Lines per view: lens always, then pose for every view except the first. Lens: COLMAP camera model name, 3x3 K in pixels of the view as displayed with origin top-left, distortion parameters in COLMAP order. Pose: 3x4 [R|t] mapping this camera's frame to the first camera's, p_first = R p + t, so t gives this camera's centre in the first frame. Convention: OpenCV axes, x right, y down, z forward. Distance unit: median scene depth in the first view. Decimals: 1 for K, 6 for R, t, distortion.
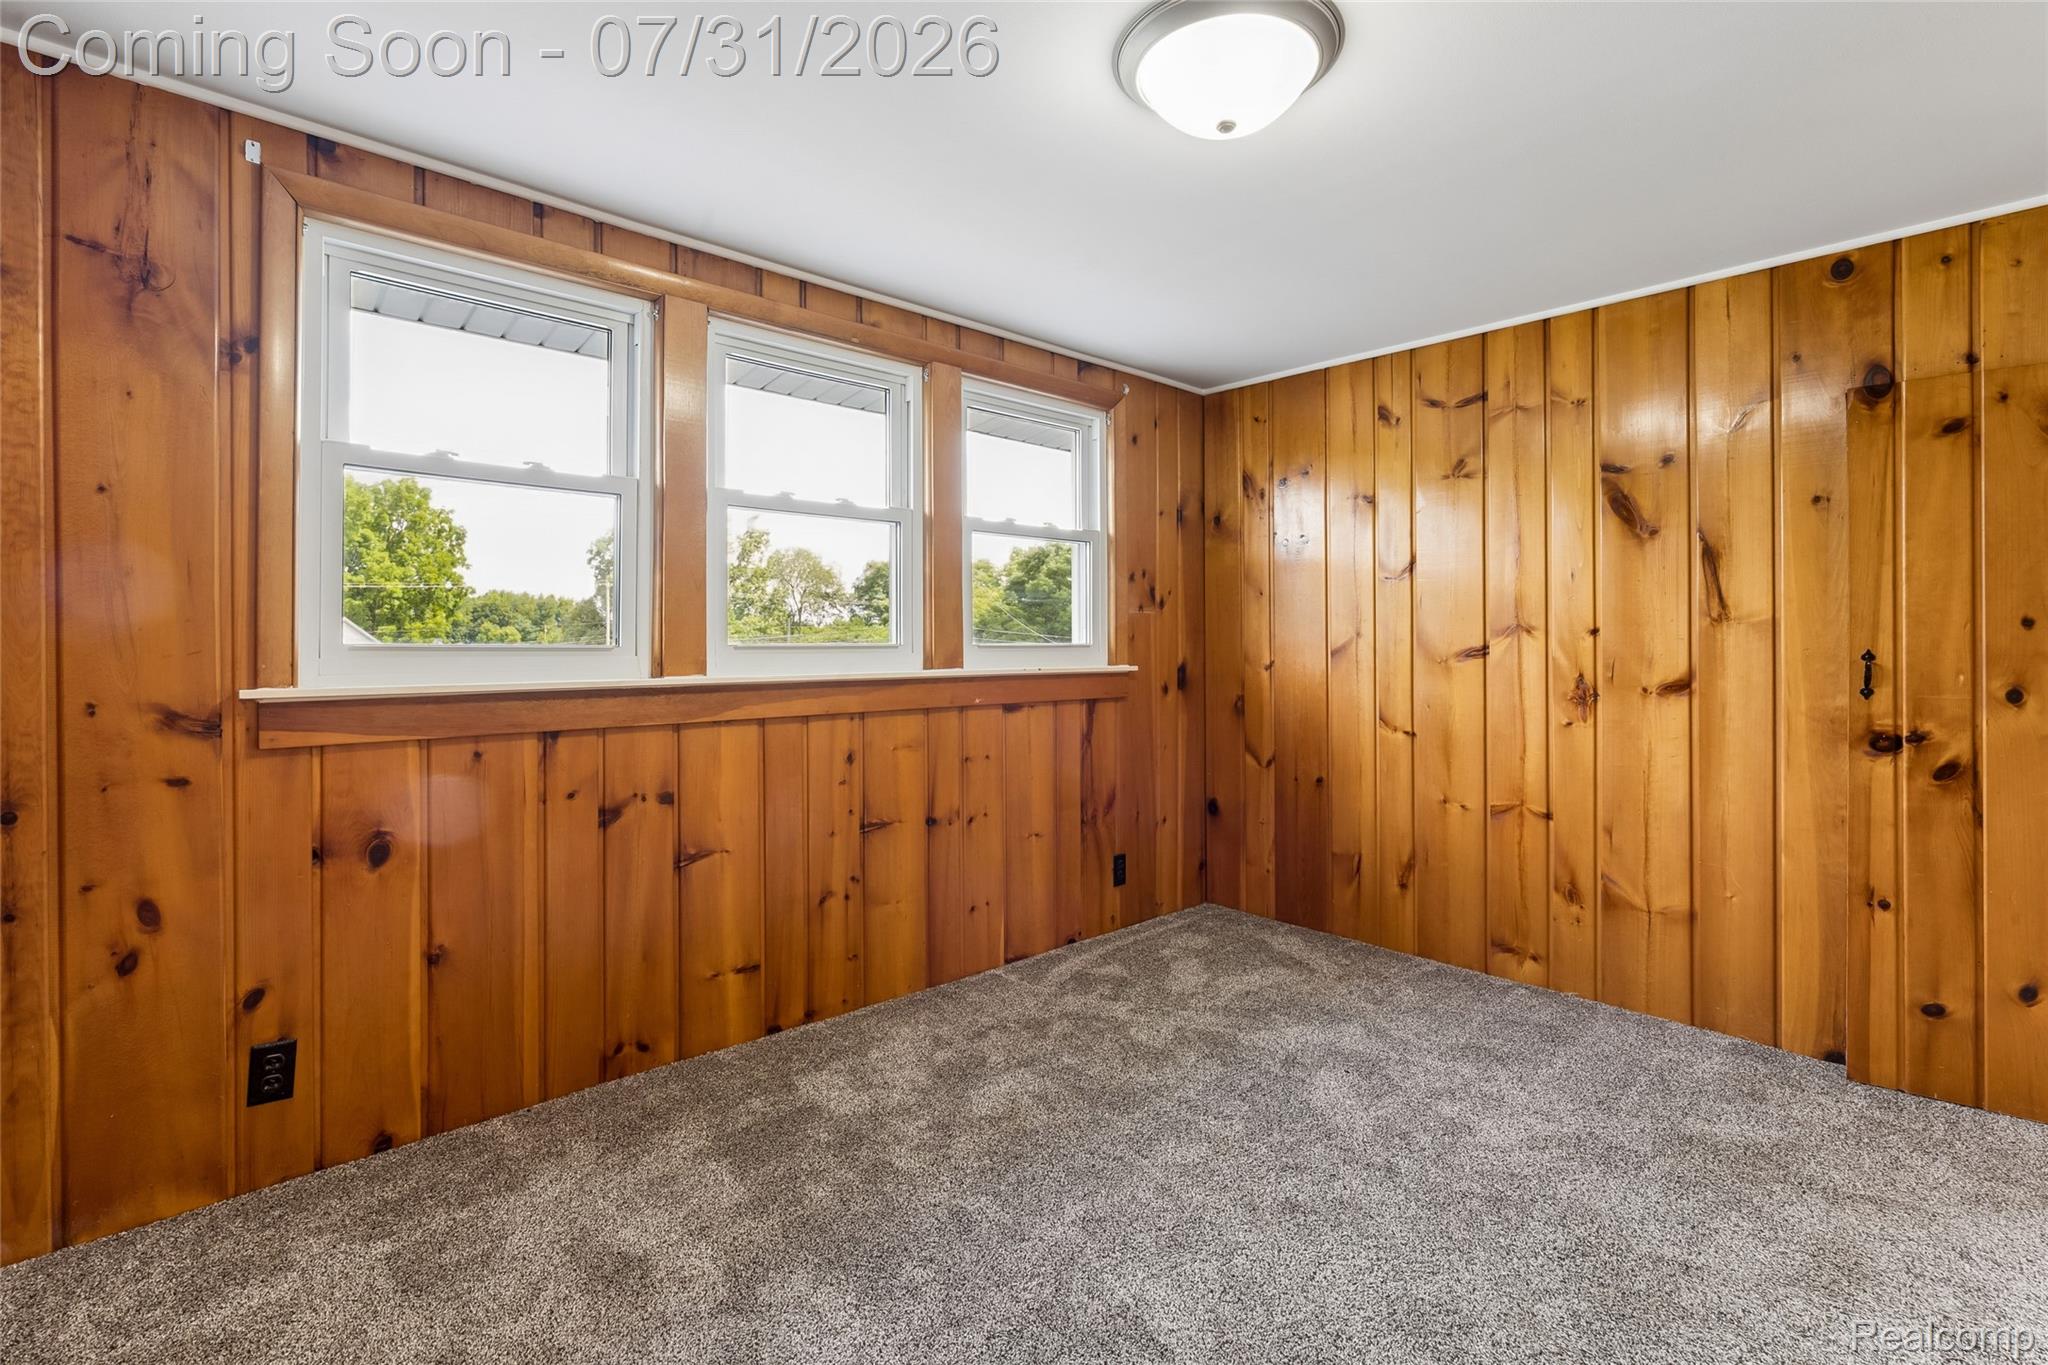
lens RADIAL K [[926.8, 0, 1027.7], [0, 926.8, 676.1], [0, 0, 1]] dist [-0.004746, 0.001806]
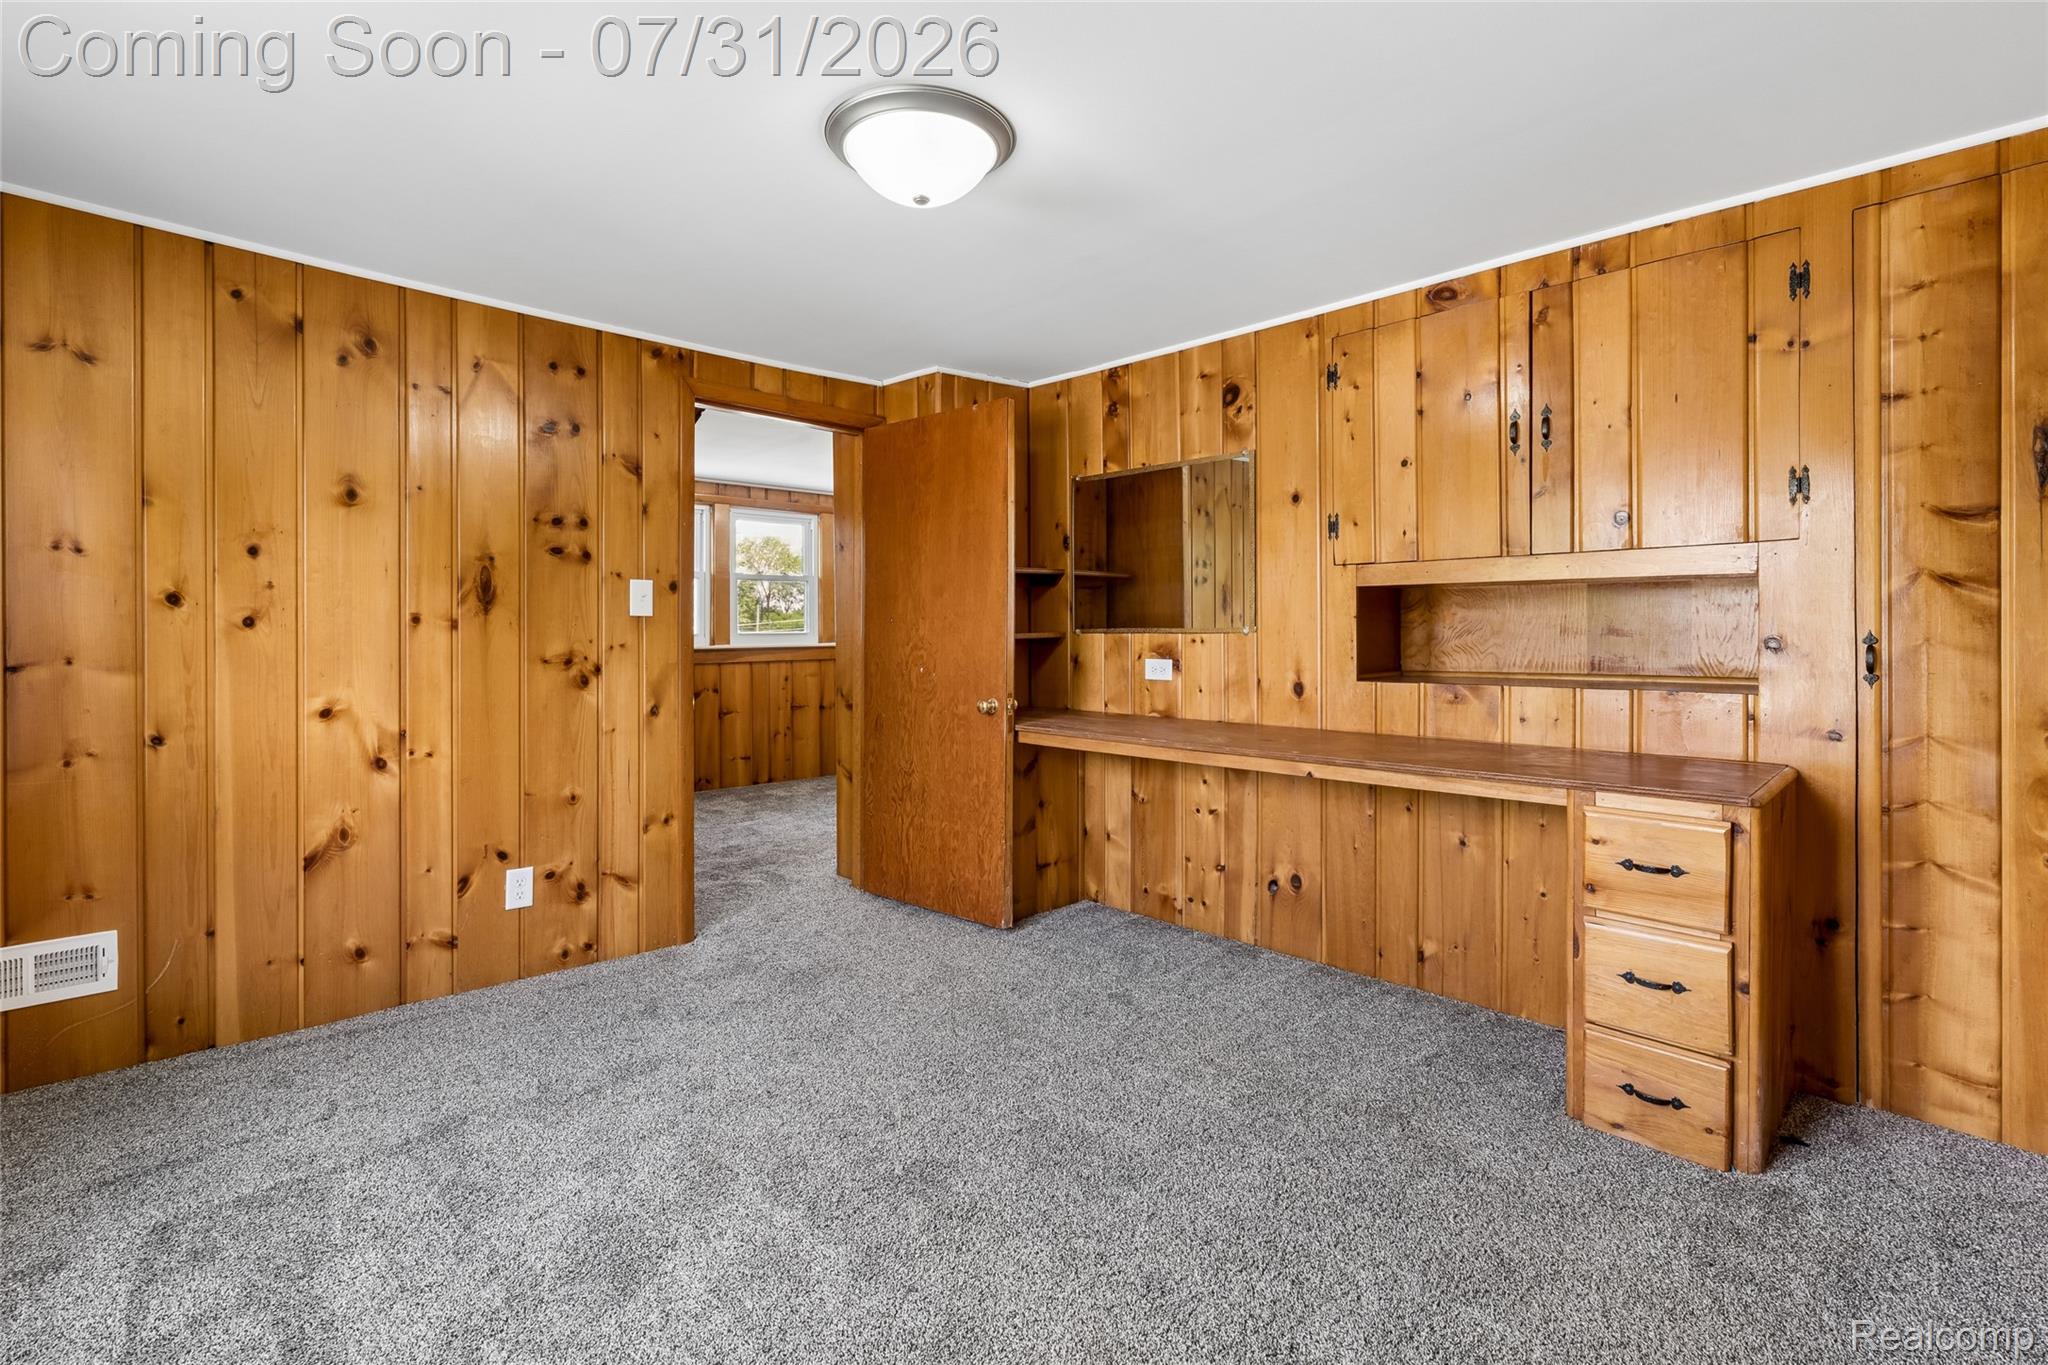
lens RADIAL K [[926.8, 0, 1019.6], [0, 926.8, 663.3], [0, 0, 1]] dist [-0.004746, 0.001806]
pose [[0.999720, -0.002548, 0.023504, 0.365505], [0.002484, 0.999993, 0.002732, 0.041322], [-0.023511, -0.002673, 0.999720, -1.458611]]
